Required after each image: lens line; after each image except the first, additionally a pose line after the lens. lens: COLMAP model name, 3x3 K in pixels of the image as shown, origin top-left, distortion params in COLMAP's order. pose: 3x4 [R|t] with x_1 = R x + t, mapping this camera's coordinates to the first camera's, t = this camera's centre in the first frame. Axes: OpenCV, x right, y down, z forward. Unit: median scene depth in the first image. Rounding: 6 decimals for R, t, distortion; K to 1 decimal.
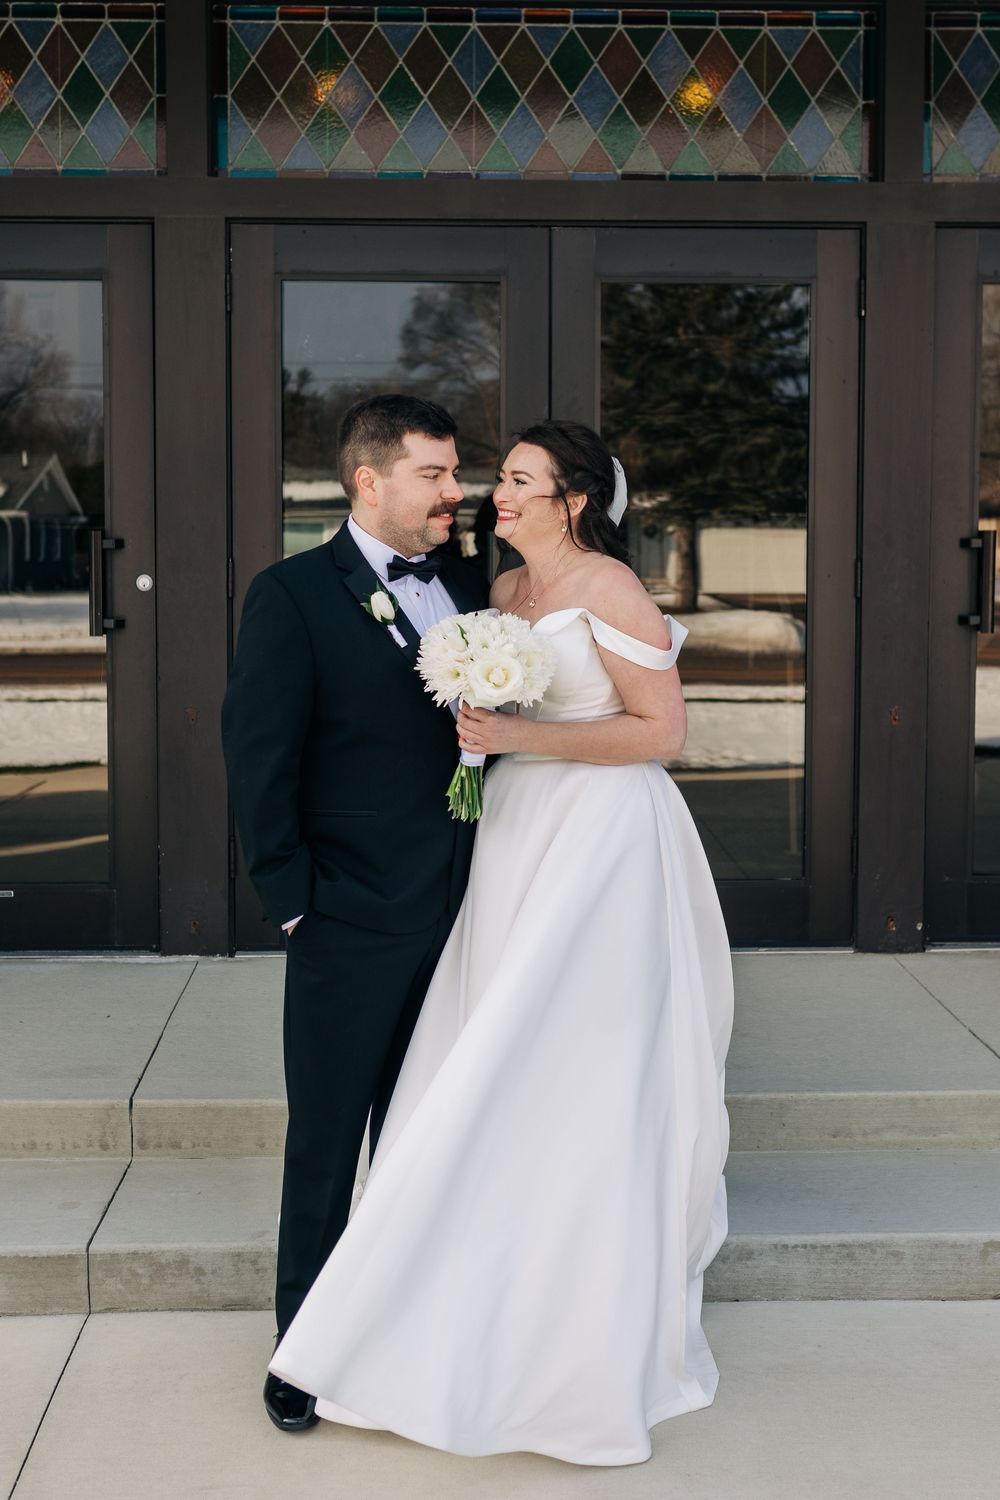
lens RADIAL K [[1524.2, 0, 500.0], [0, 1524.2, 750.0], [0, 0, 1]] dist [0.009435, -0.011142]
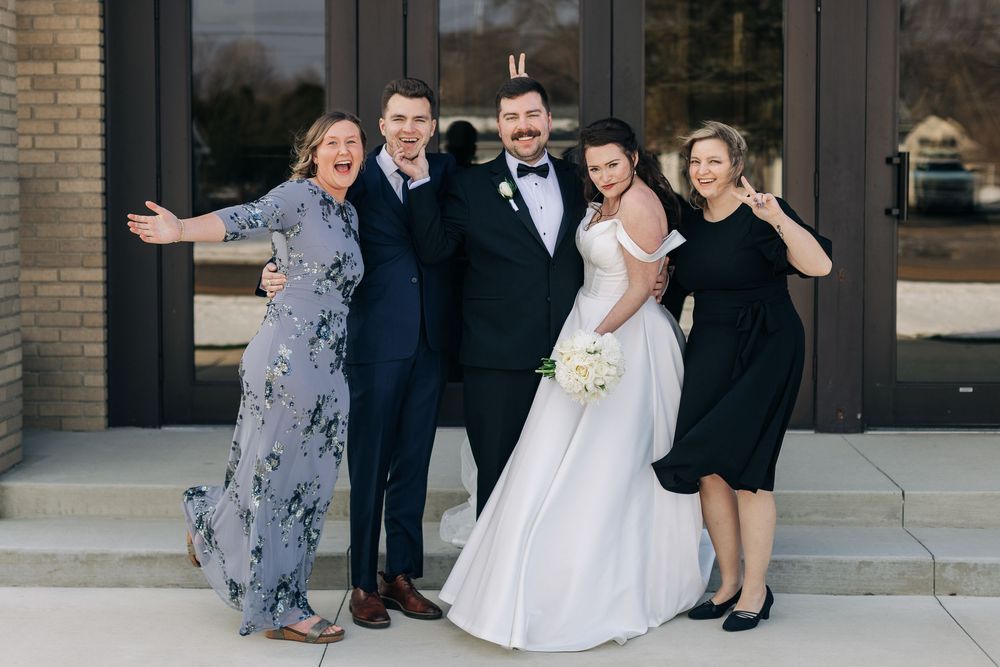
lens RADIAL K [[1487.6, 0, 500.0], [0, 1487.6, 333.5], [0, 0, 1]] dist [0.008038, 0.075815]
pose [[0.998575, 0.000938, -0.053351, 0.001270], [-0.002372, 0.999637, -0.026821, 0.097902], [0.053306, 0.026909, 0.998216, -0.627441]]
